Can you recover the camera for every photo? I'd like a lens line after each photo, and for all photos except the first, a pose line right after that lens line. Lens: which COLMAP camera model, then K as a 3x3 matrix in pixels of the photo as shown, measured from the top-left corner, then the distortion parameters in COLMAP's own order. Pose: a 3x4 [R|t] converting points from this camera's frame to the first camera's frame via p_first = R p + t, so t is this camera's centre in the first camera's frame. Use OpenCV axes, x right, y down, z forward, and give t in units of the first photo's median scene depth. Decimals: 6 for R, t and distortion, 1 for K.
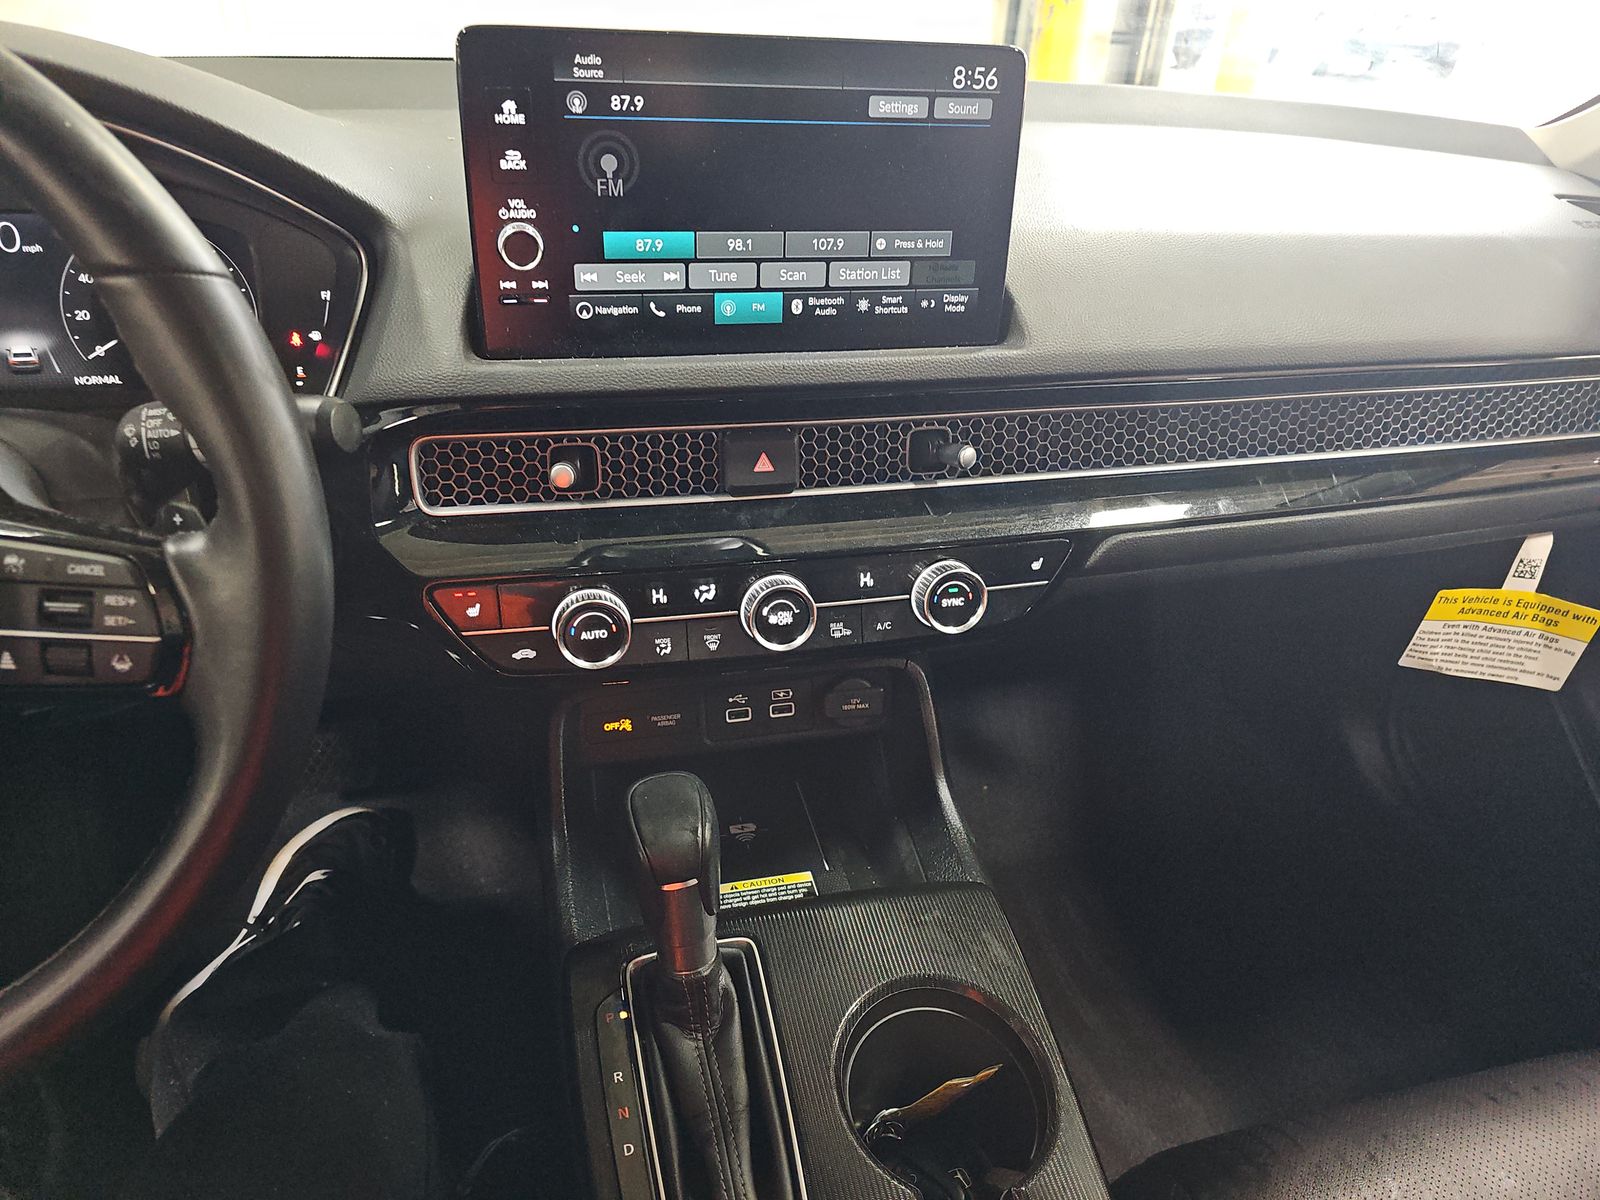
lens RADIAL K [[1058.0, 0, 799.5], [0, 1058.0, 607.4], [0, 0, 1]] dist [0.048104, -0.043796]
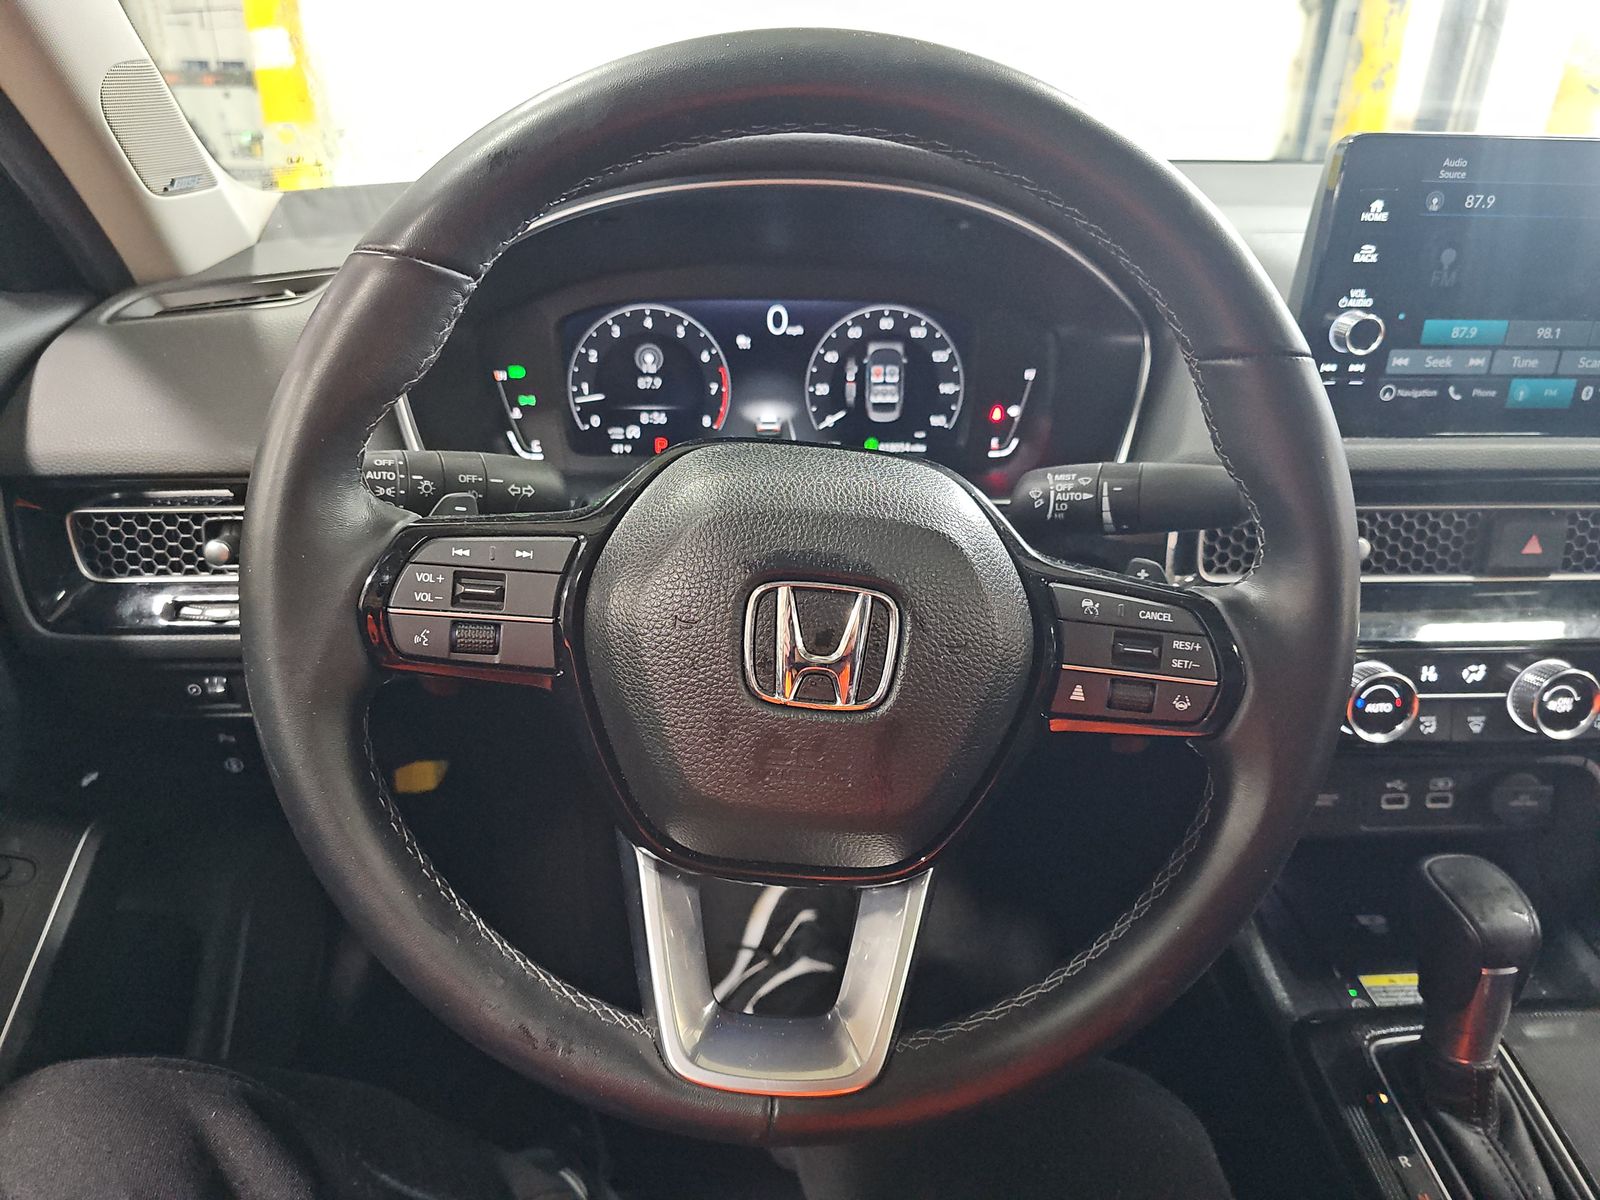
lens RADIAL K [[1082.1, 0, 800.0], [0, 1082.1, 600.0], [0, 0, 1]] dist [-0.003102, -0.006362]
pose [[0.983582, 0.053191, -0.172443, -0.560878], [-0.067392, 0.994707, -0.077564, 0.040171], [0.167405, 0.087912, 0.981961, -0.106504]]
